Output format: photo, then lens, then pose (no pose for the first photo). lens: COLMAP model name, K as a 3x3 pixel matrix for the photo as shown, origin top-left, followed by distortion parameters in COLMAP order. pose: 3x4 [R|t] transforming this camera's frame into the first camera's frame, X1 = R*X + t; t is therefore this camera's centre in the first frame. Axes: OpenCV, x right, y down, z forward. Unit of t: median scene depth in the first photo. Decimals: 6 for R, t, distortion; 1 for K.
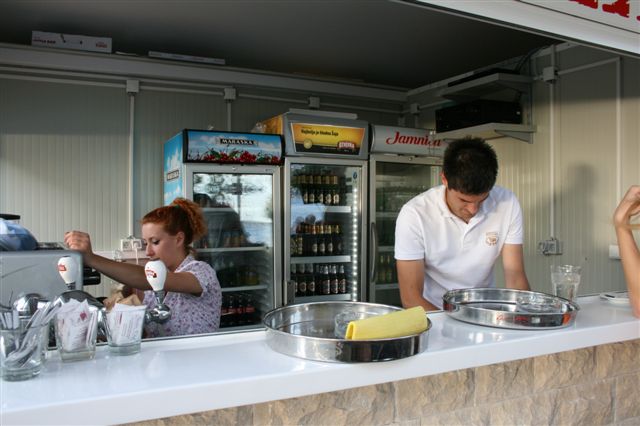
lens RADIAL K [[569.2, 0, 320.0], [0, 569.2, 213.0], [0, 0, 1]] dist [-0.087547, -0.000239]
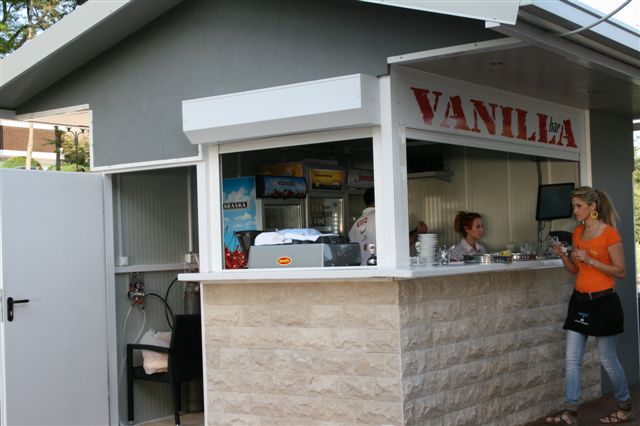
lens RADIAL K [[1008.5, 0, 320.0], [0, 1008.5, 213.0], [0, 0, 1]] dist [-0.002666, 0.008075]
pose [[0.894353, -0.011824, 0.447205, -1.161899], [0.028129, 0.999159, -0.029835, 0.029967], [-0.446476, 0.039262, 0.893934, -1.288217]]
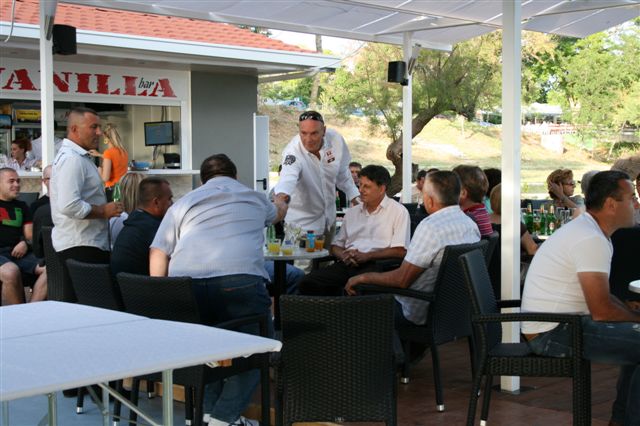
lens RADIAL K [[1008.5, 0, 320.0], [0, 1008.5, 213.0], [0, 0, 1]] dist [-0.002666, 0.008075]
pose [[0.953601, -0.022401, 0.300238, -0.104045], [0.008430, 0.998824, 0.047746, 0.065006], [-0.300955, -0.043000, 0.952668, -3.060641]]
